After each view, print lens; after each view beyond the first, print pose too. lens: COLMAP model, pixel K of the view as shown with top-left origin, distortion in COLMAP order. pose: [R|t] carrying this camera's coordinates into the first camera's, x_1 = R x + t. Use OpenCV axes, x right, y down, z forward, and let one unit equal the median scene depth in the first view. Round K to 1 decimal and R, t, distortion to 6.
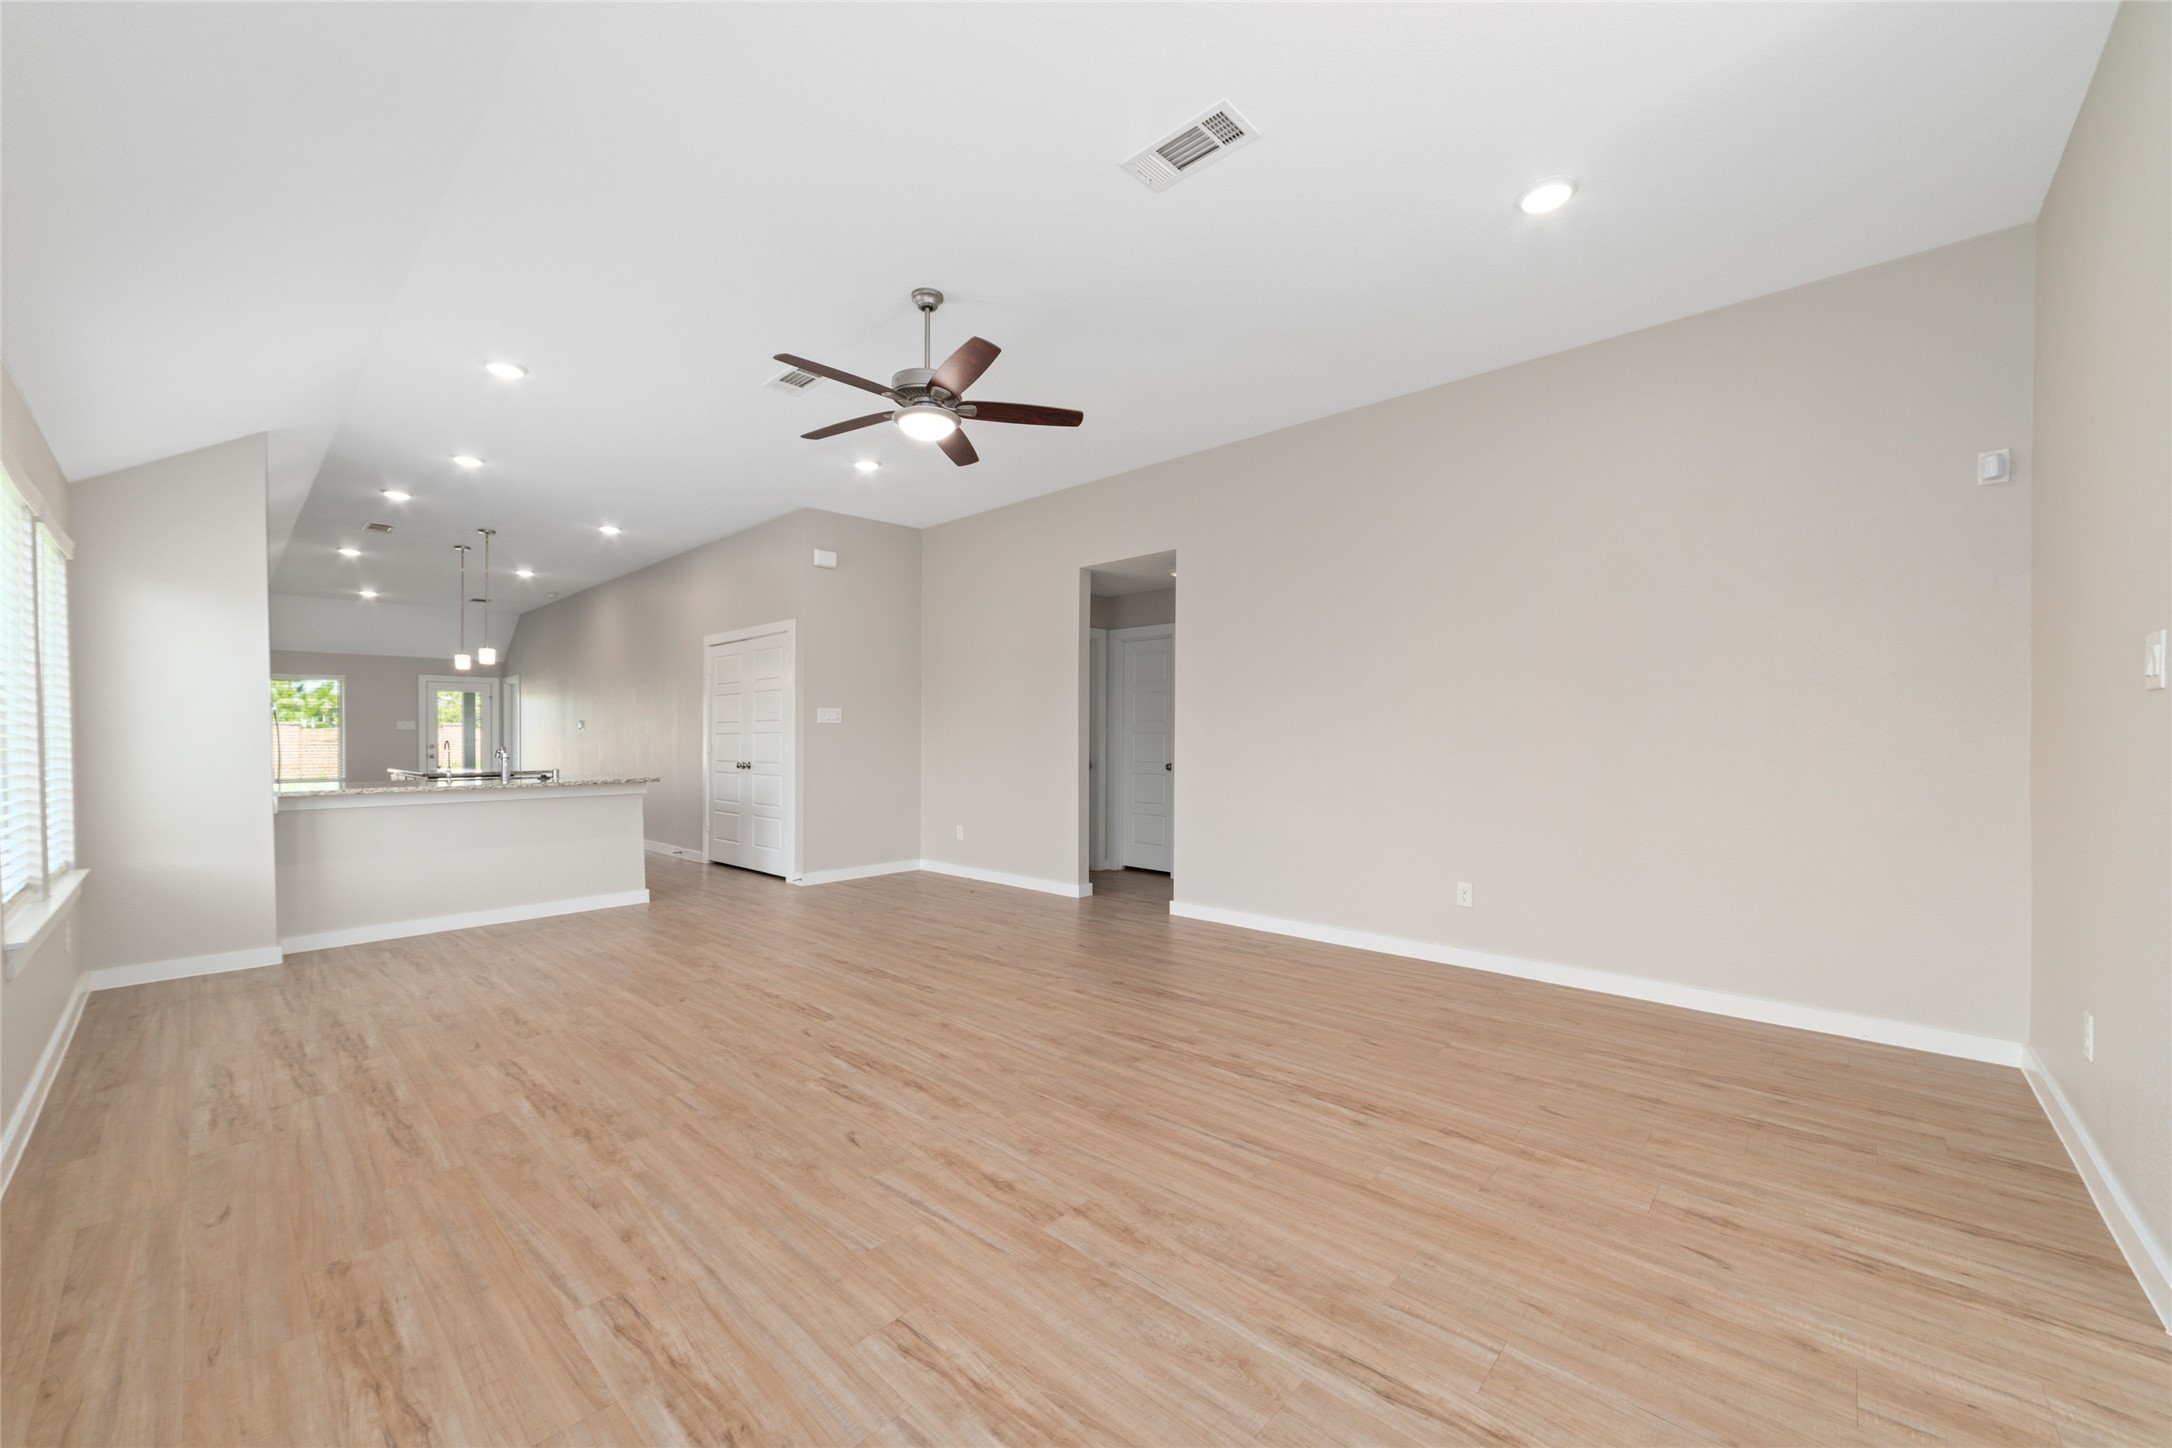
lens RADIAL K [[837.4, 0, 1082.6], [0, 837.4, 743.4], [0, 0, 1]] dist [-0.017243, 0.004084]
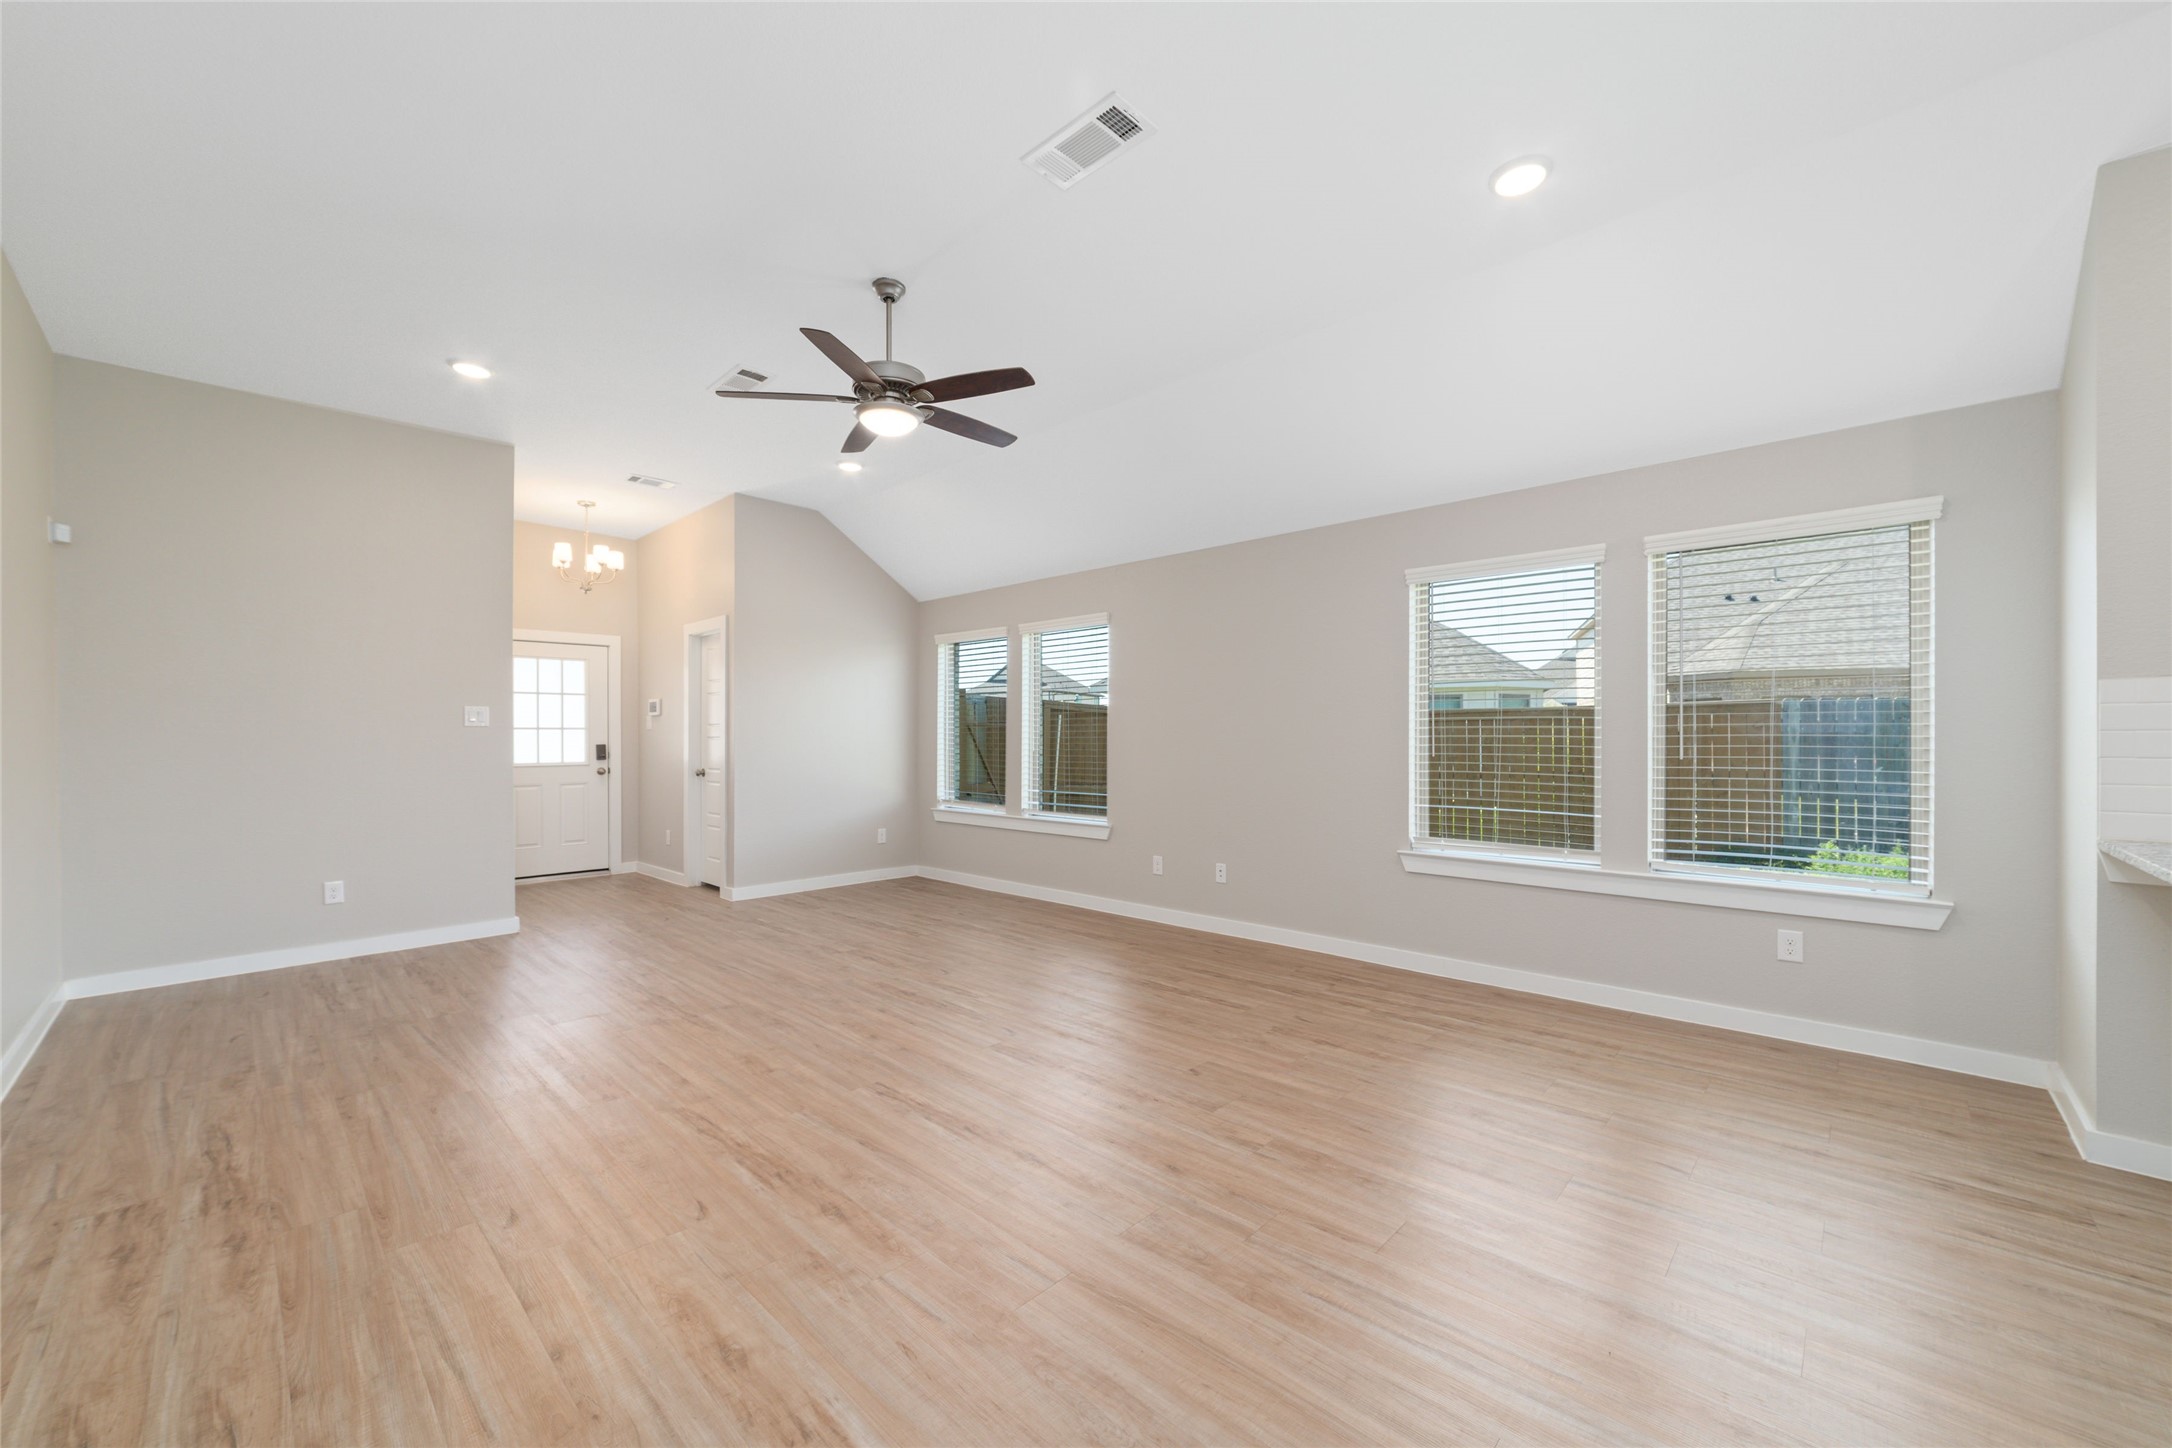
lens RADIAL K [[837.4, 0, 1075.1], [0, 837.4, 740.7], [0, 0, 1]] dist [-0.017243, 0.004084]
pose [[-0.999716, 0.005522, 0.023170, -0.520420], [0.005750, 0.999935, 0.009796, -0.019673], [-0.023115, 0.009927, -0.999684, 2.410556]]
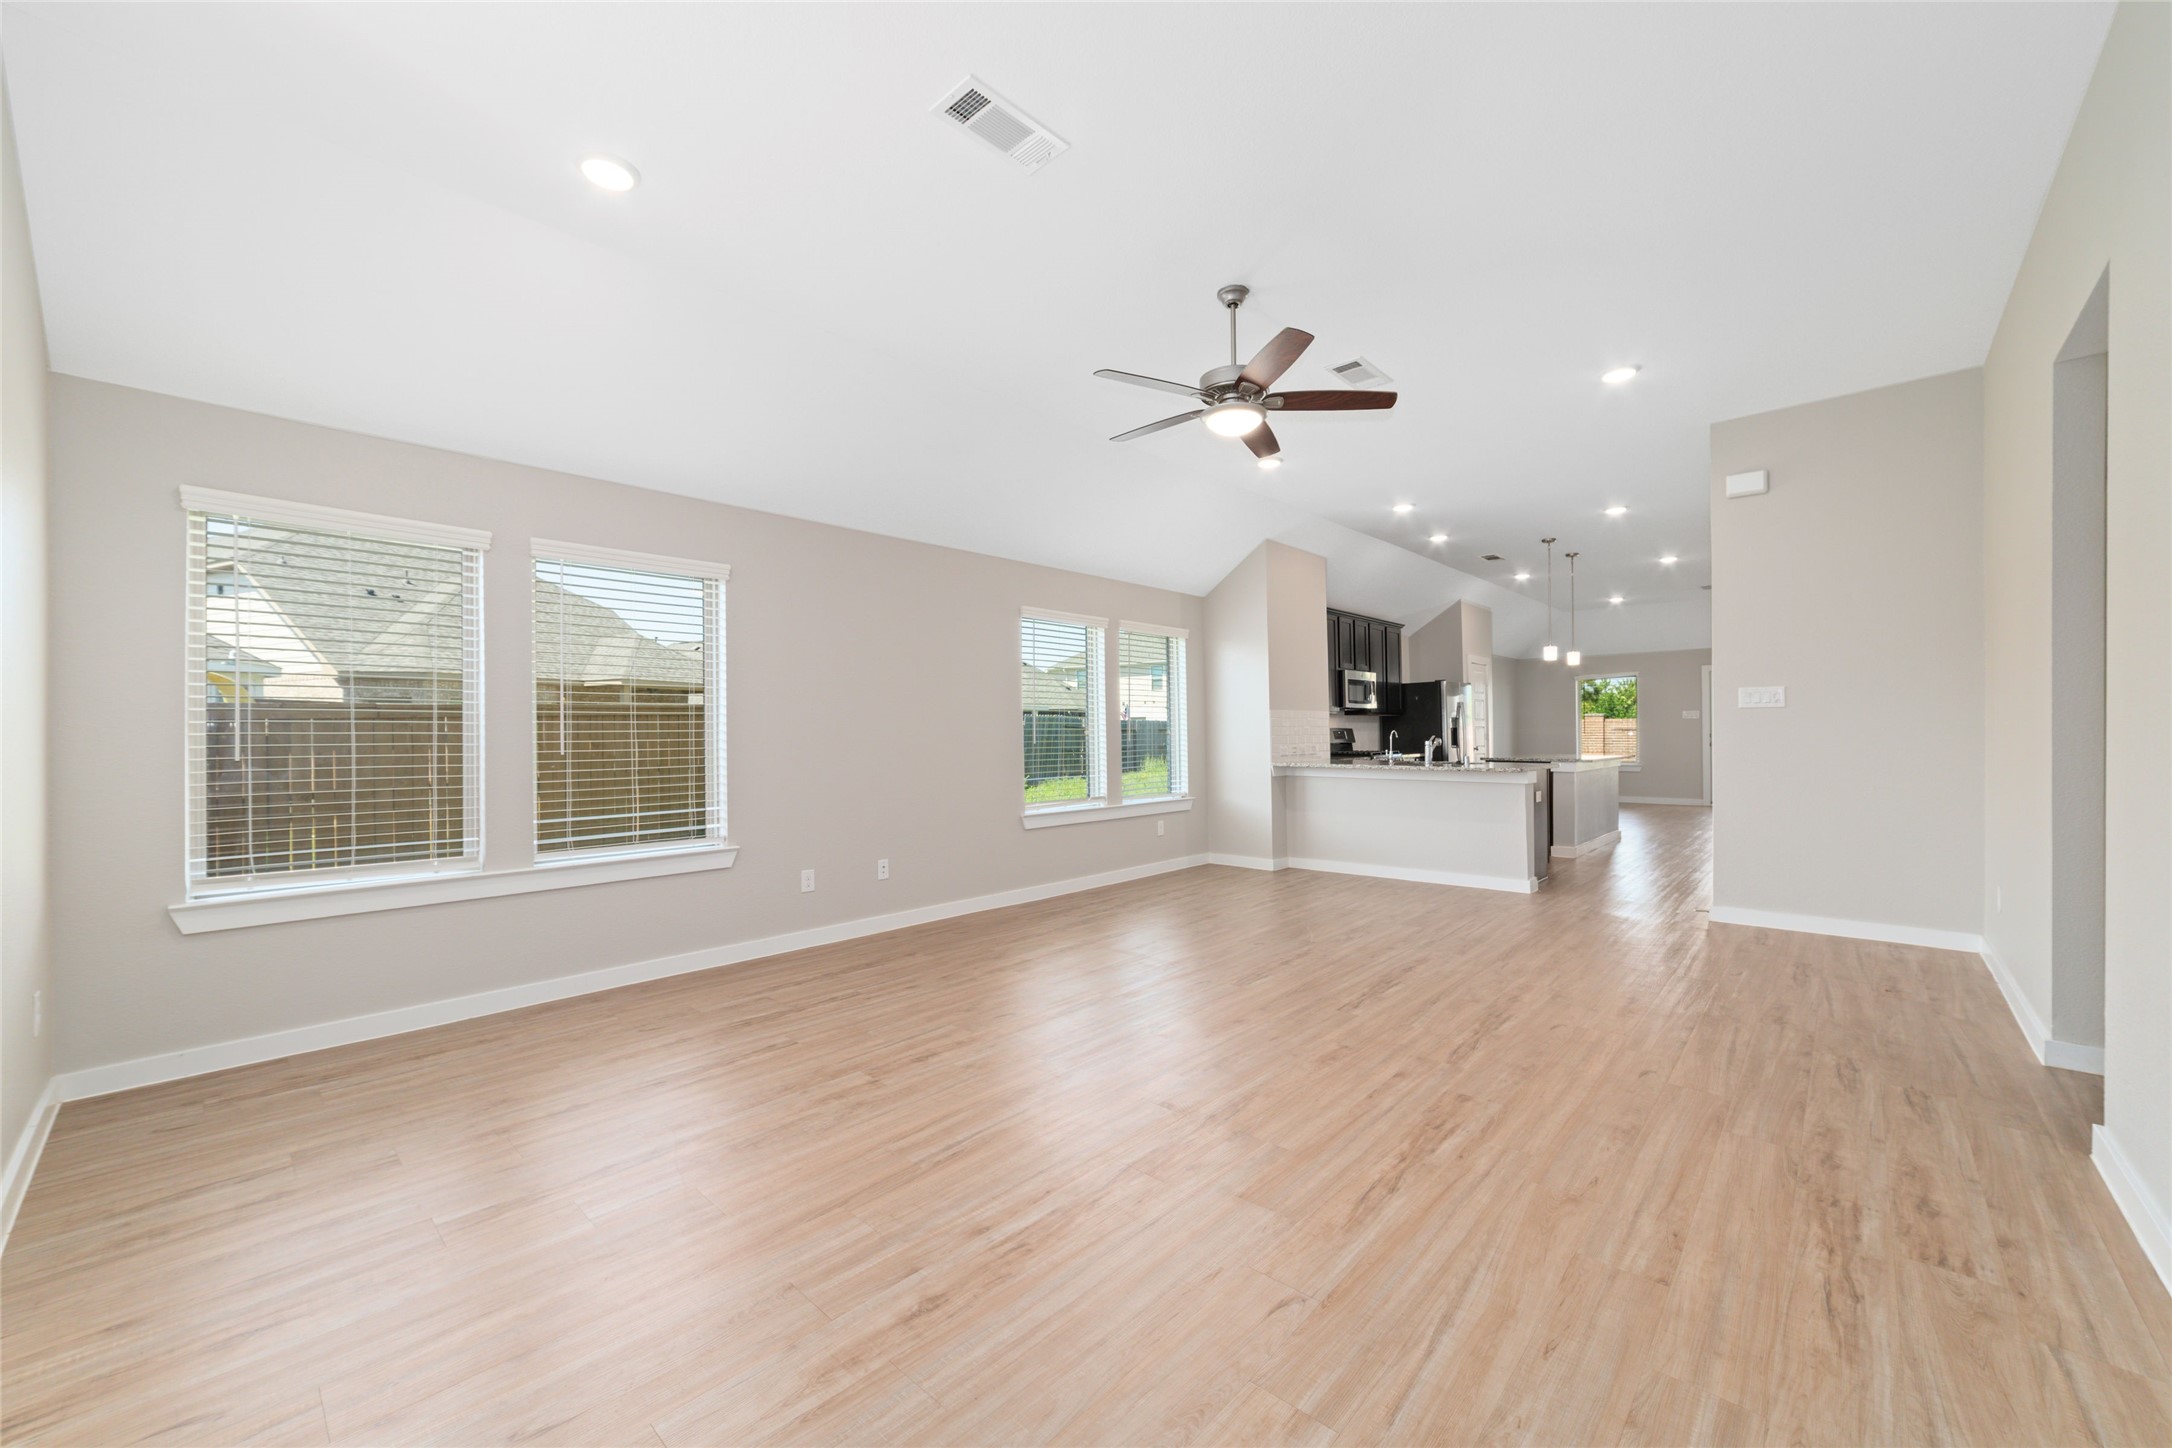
lens RADIAL K [[837.4, 0, 1090.9], [0, 837.4, 741.8], [0, 0, 1]] dist [-0.017243, 0.004084]
pose [[0.003601, 0.016412, -0.999859, 1.008266], [-0.002076, 0.999863, 0.016405, -0.013175], [0.999991, 0.002017, 0.003635, 1.006134]]
